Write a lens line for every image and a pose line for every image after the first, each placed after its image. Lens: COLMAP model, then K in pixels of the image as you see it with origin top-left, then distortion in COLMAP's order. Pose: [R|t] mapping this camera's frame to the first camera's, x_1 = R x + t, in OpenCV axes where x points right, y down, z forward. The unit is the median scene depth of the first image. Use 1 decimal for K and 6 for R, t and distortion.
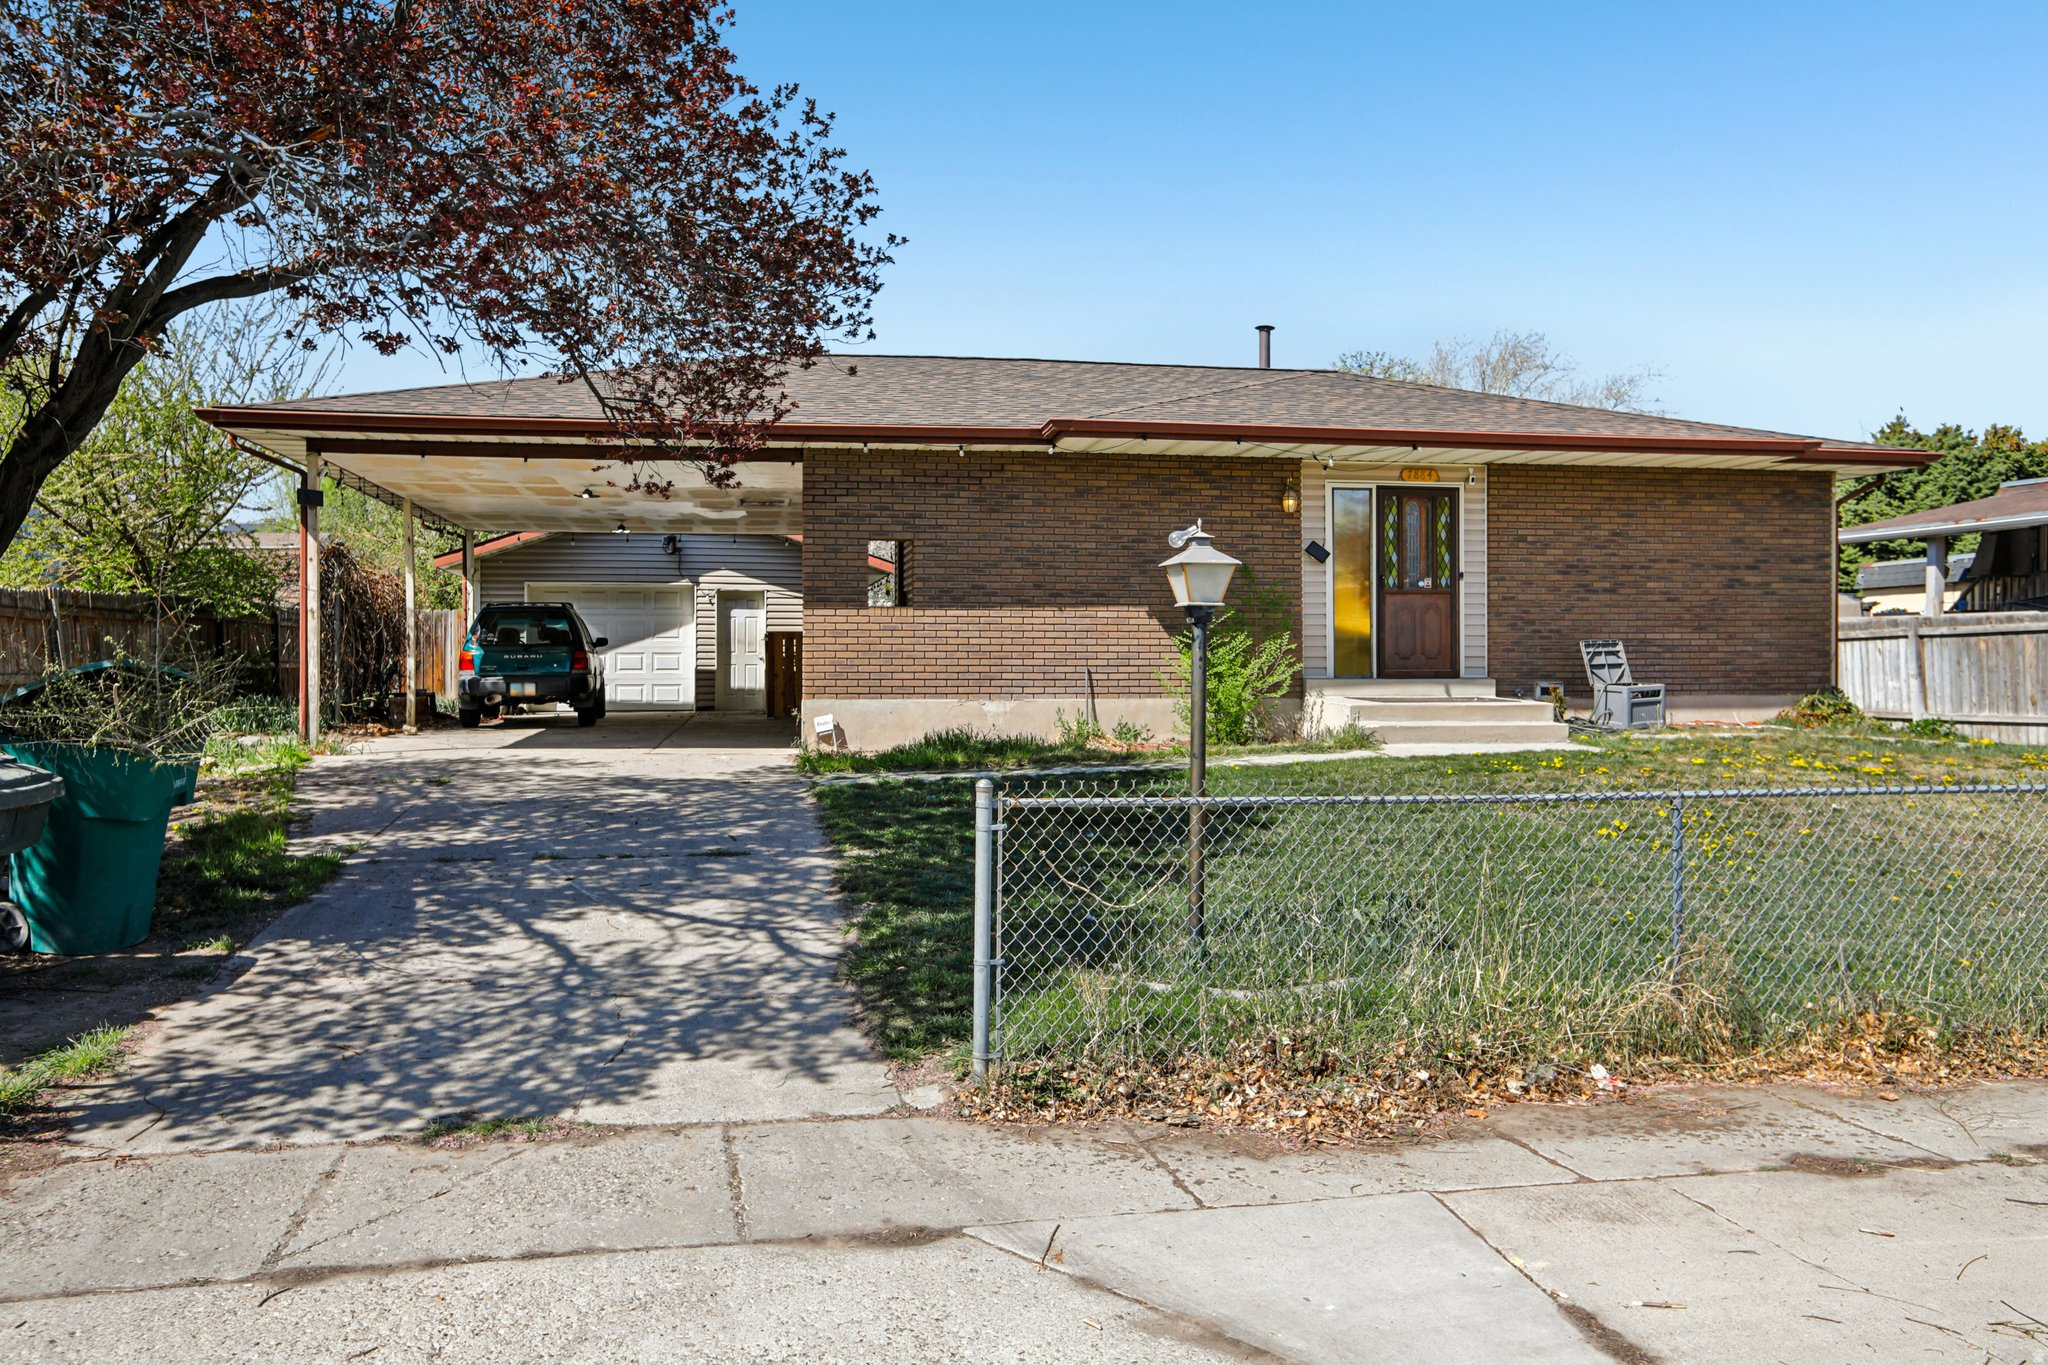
lens RADIAL K [[1054.4, 0, 1024.3], [0, 1054.4, 662.4], [0, 0, 1]] dist [0.019099, 0.000092]
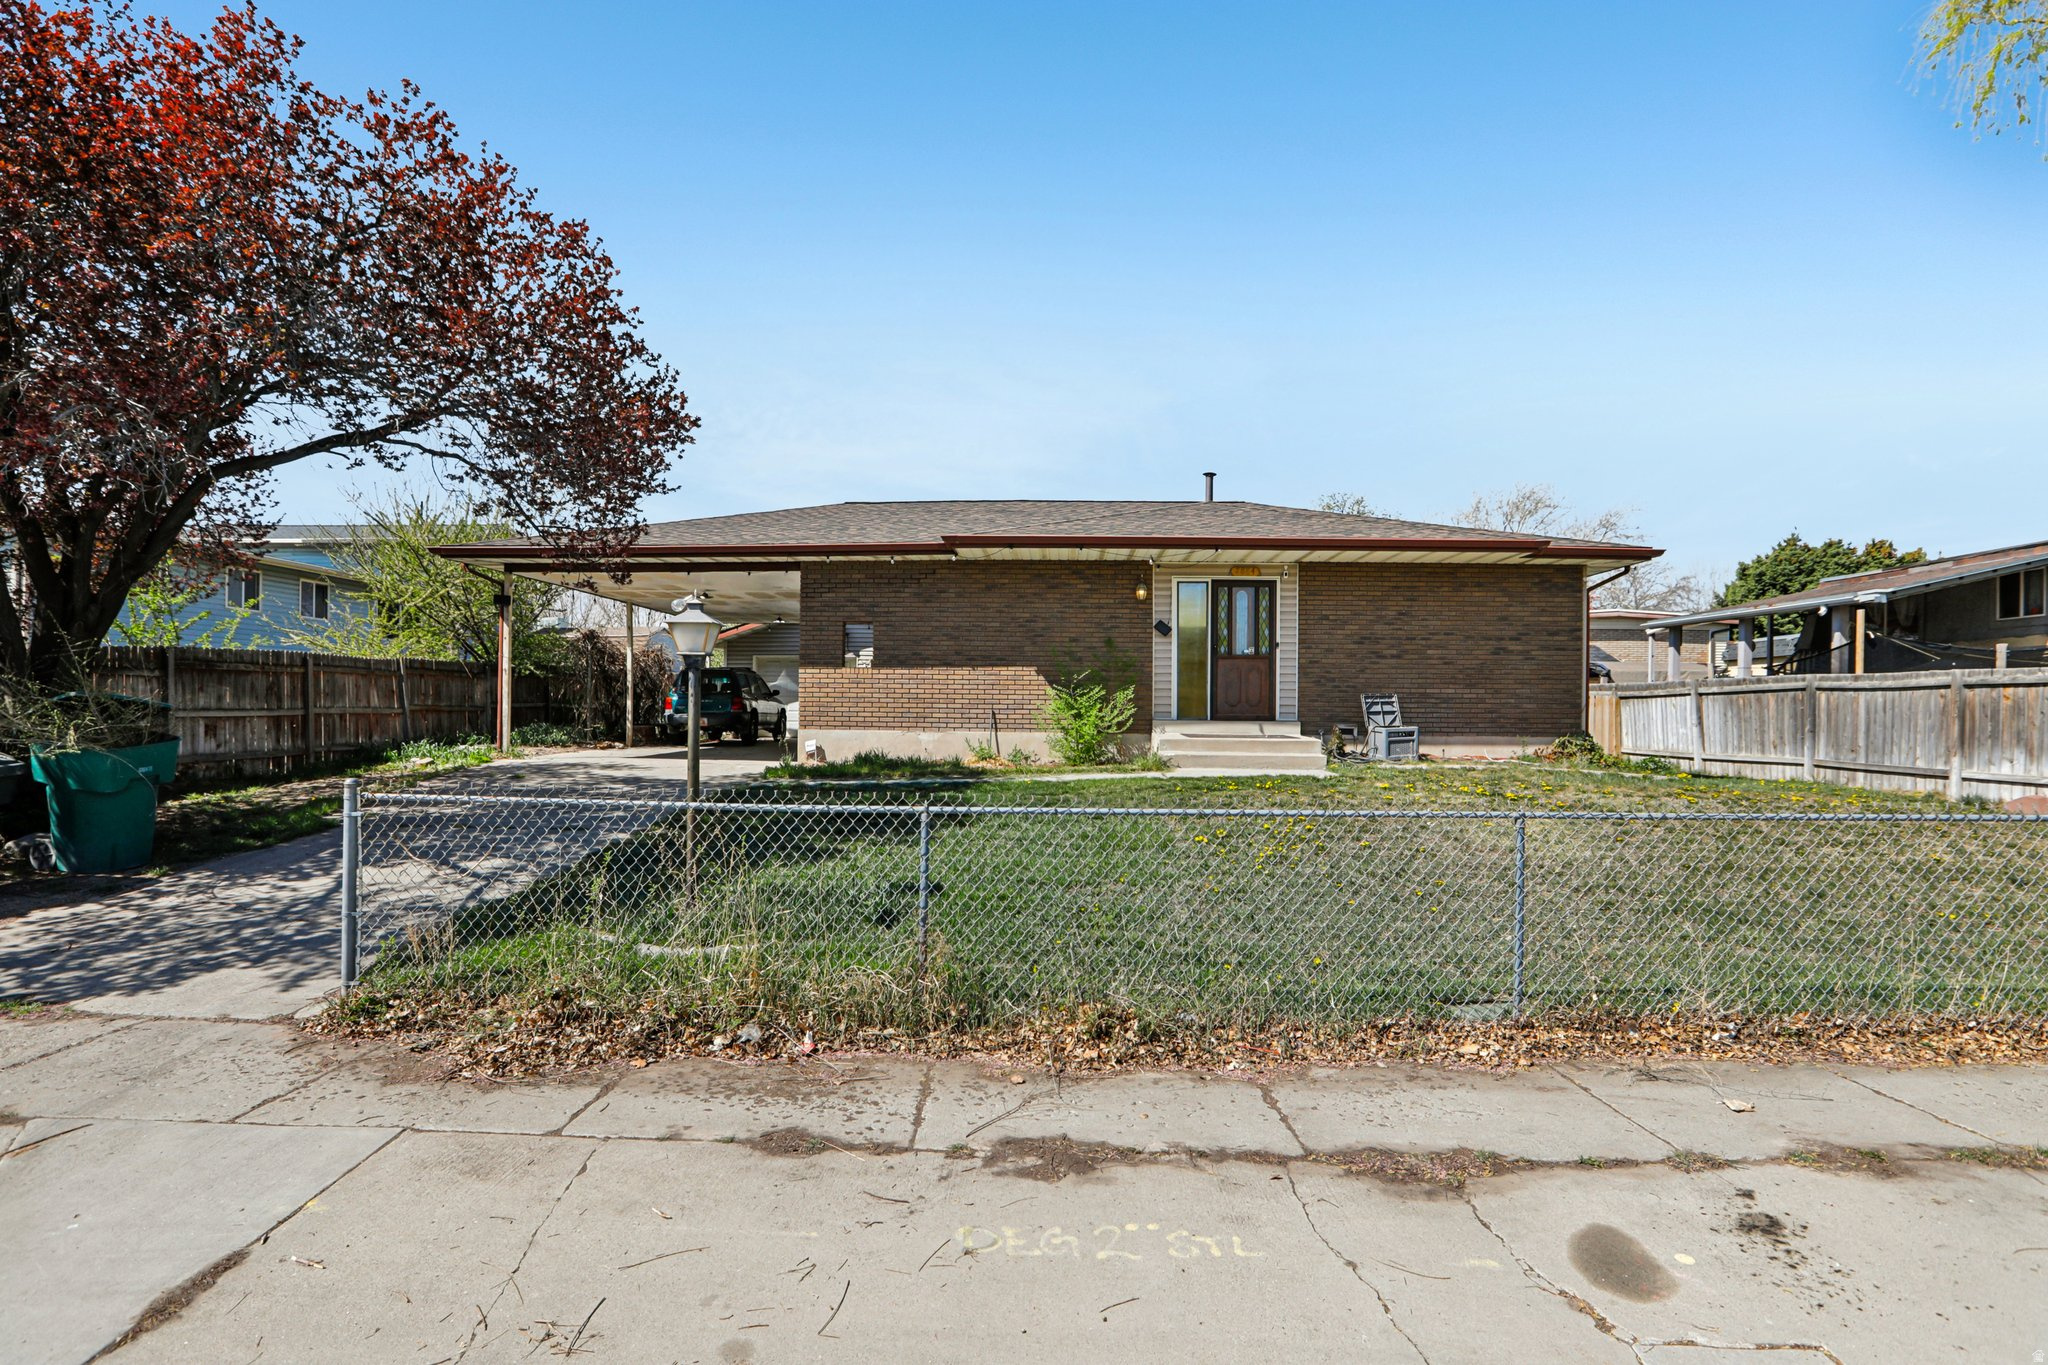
lens RADIAL K [[699.1, 0, 1017.2], [0, 699.1, 711.2], [0, 0, 1]] dist [-0.012842, 0.000179]
pose [[0.987794, 0.009334, -0.155486, 0.226770], [-0.009203, 0.999956, 0.001558, 0.004105], [0.155494, -0.000108, 0.987837, 0.069079]]
